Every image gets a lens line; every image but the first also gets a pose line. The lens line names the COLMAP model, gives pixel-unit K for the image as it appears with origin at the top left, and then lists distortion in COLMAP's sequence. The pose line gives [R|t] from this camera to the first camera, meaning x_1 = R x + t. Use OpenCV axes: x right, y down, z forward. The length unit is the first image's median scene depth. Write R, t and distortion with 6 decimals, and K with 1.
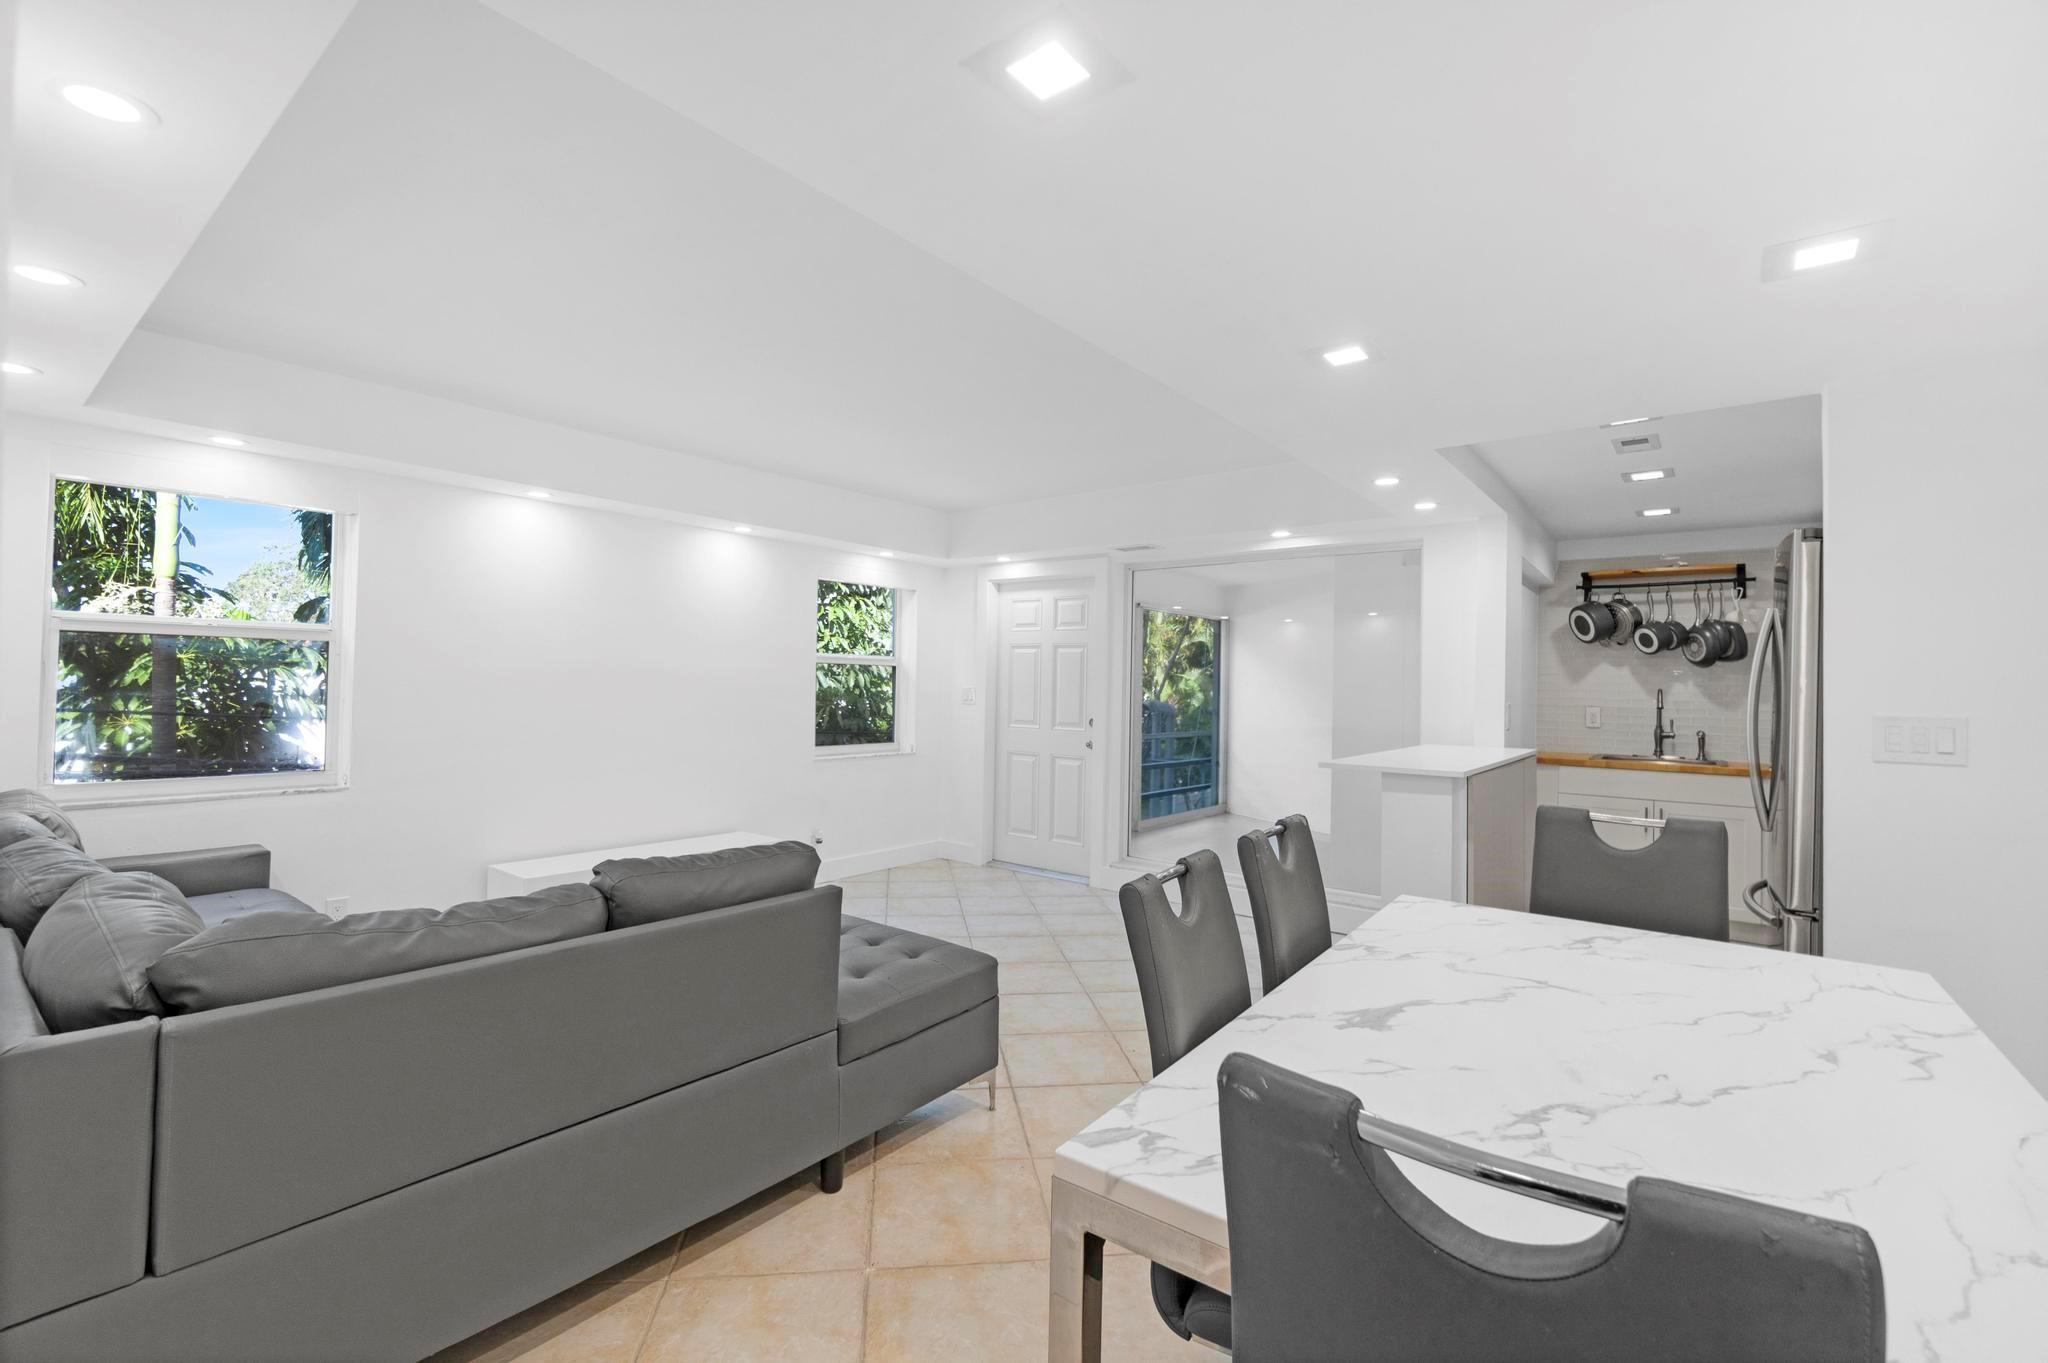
lens RADIAL K [[898.3, 0, 1018.7], [0, 898.3, 669.4], [0, 0, 1]] dist [-0.002456, 0.000160]
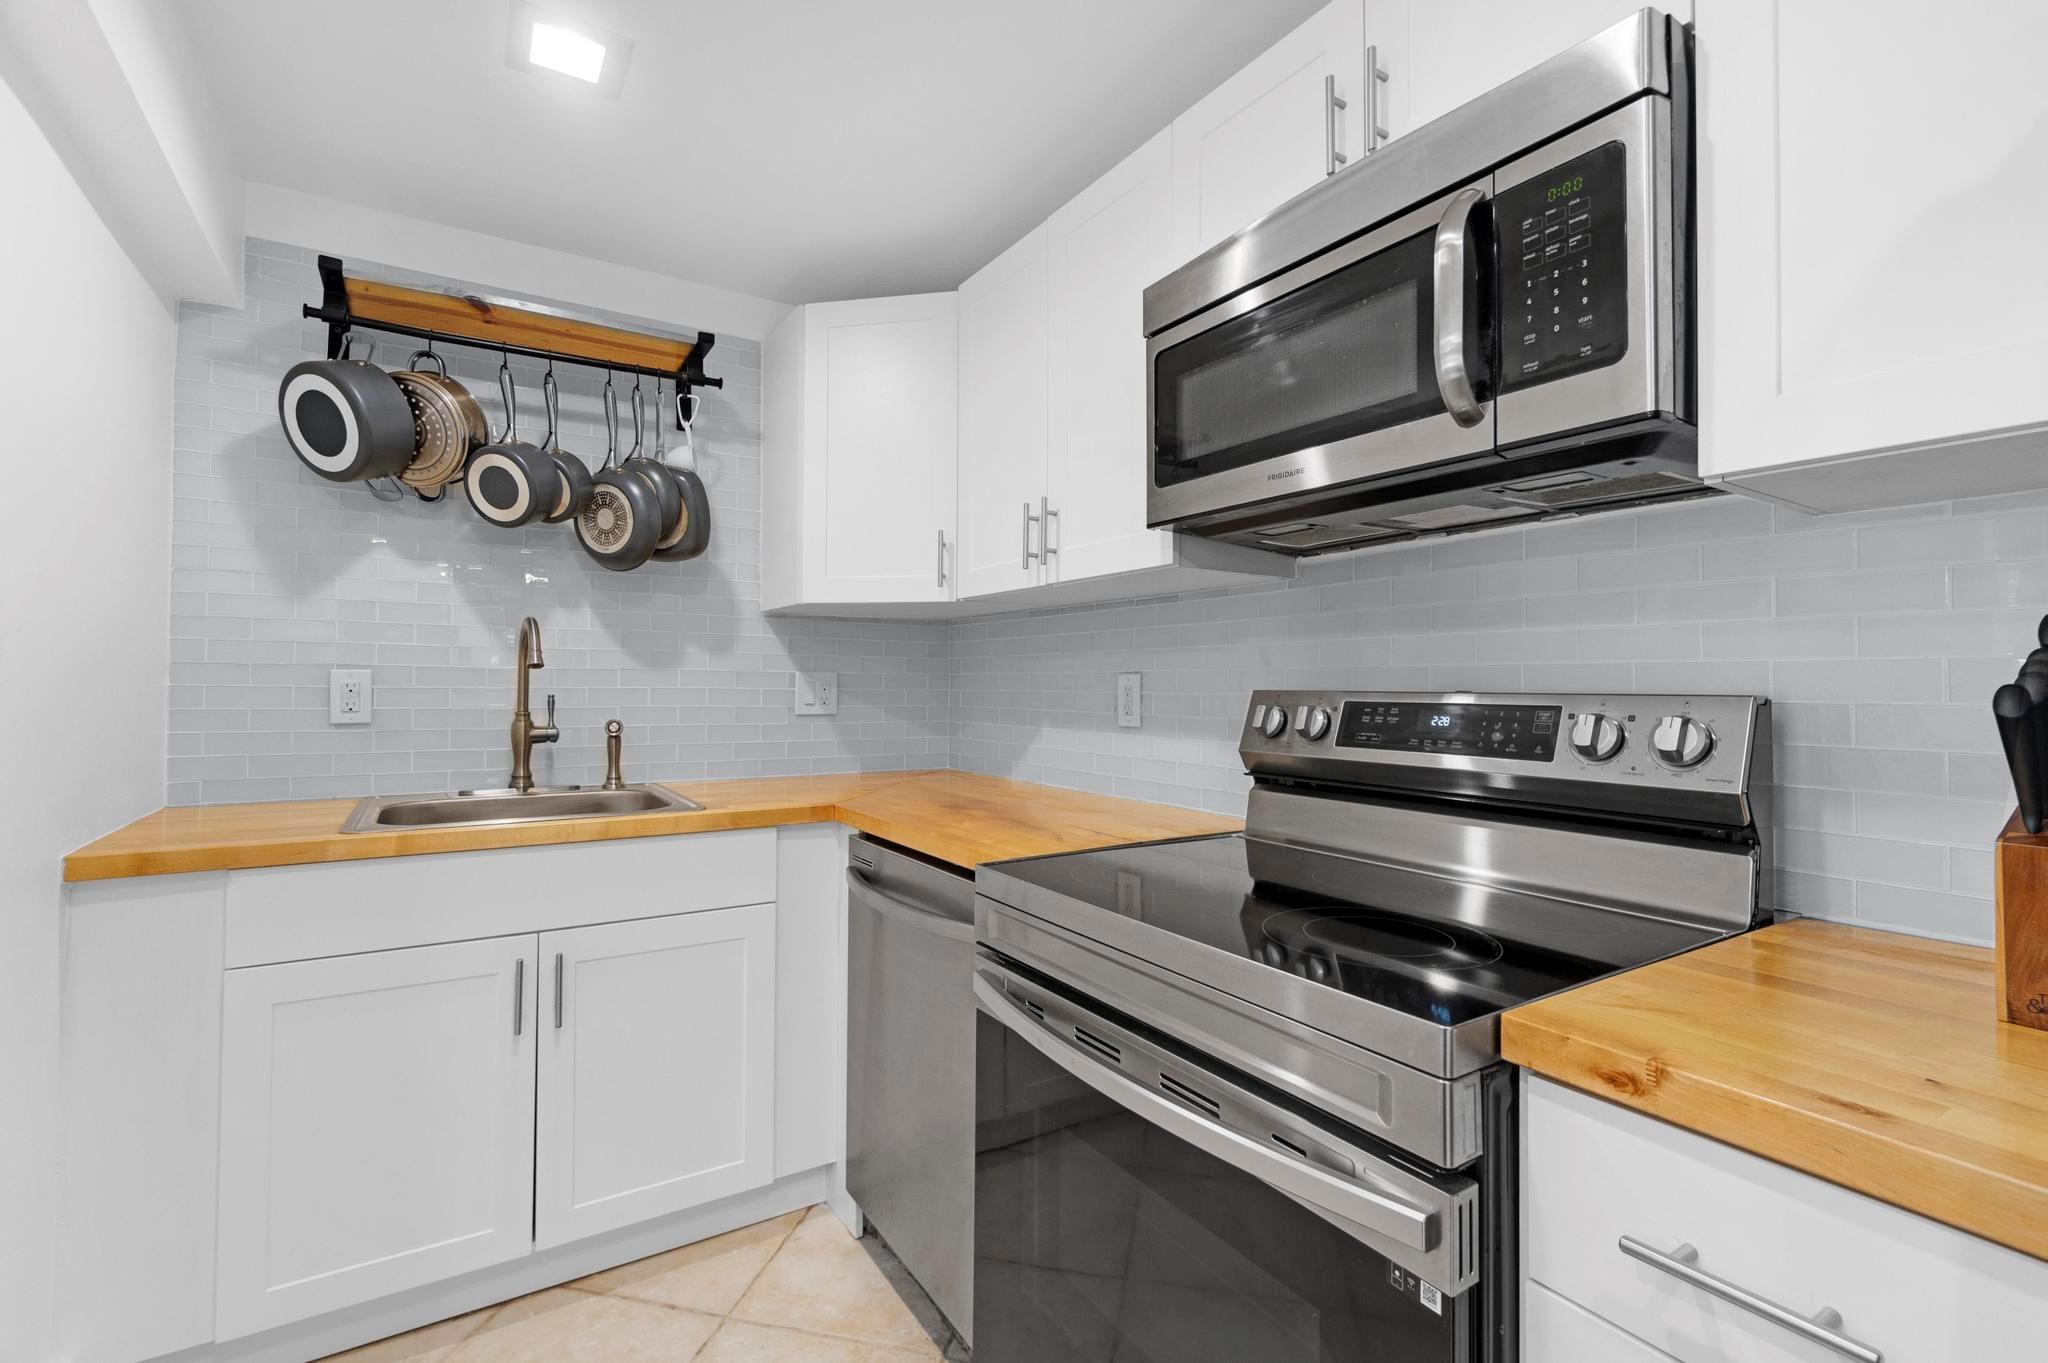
lens RADIAL K [[895.8, 0, 988.2], [0, 895.8, 677.1], [0, 0, 1]] dist [-0.007078, 0.000392]
pose [[0.376235, -0.008989, 0.926481, 0.426258], [-0.014654, 0.999770, 0.015650, 0.038353], [-0.926408, -0.019464, 0.376017, 0.664017]]
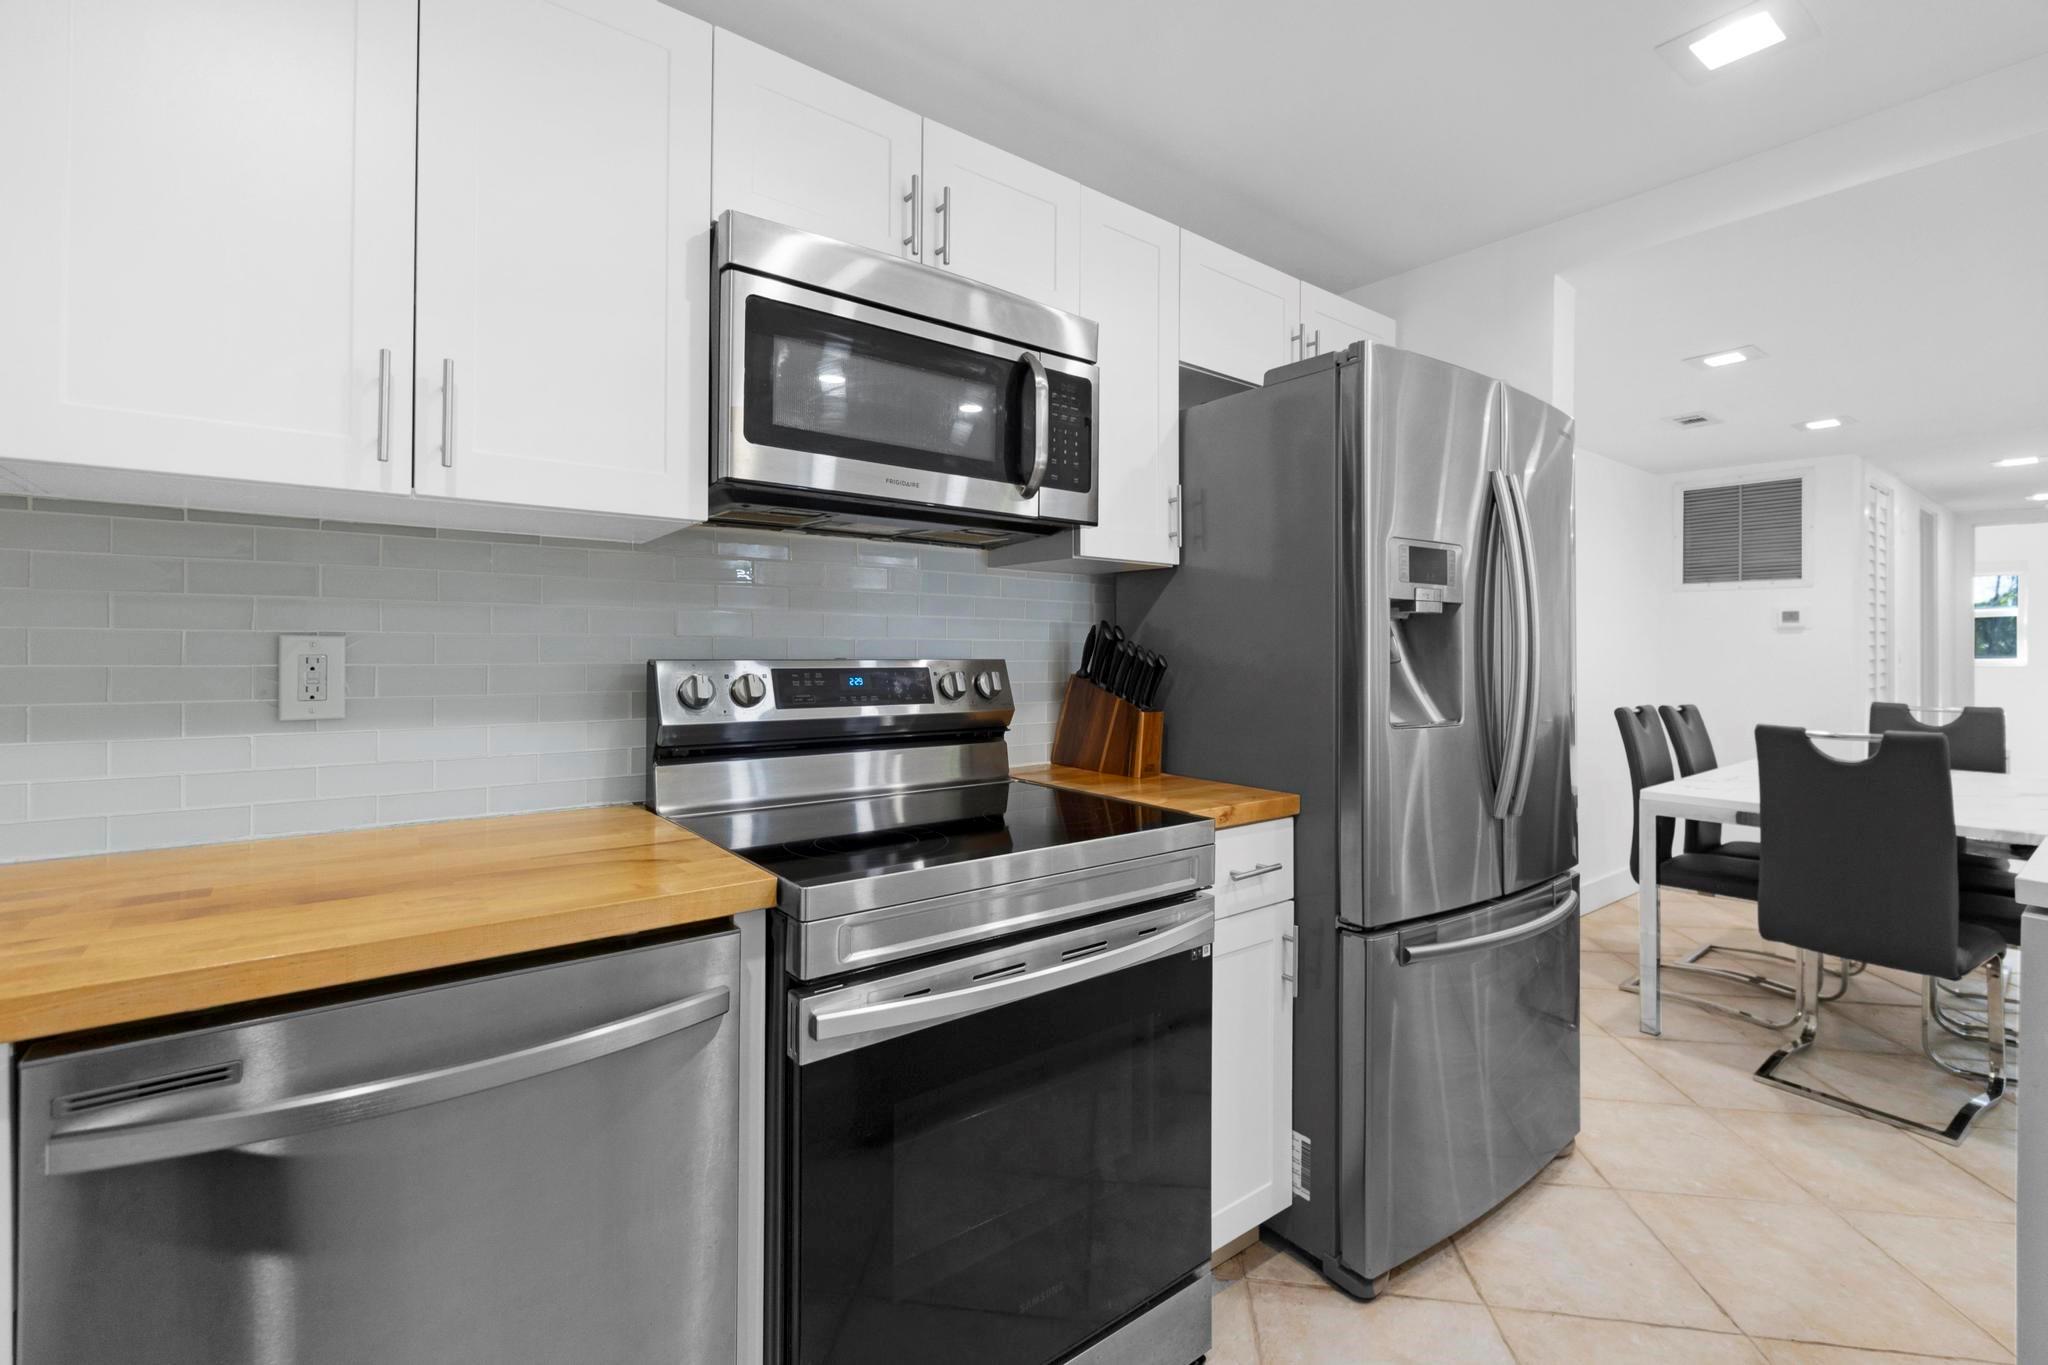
lens RADIAL K [[898.3, 0, 1018.7], [0, 898.3, 670.4], [0, 0, 1]] dist [-0.002456, 0.000160]
pose [[-0.965549, -0.031967, 0.258251, 0.569891], [-0.030101, 0.999484, 0.011175, 0.043327], [-0.258475, 0.003017, -0.966013, 0.963279]]
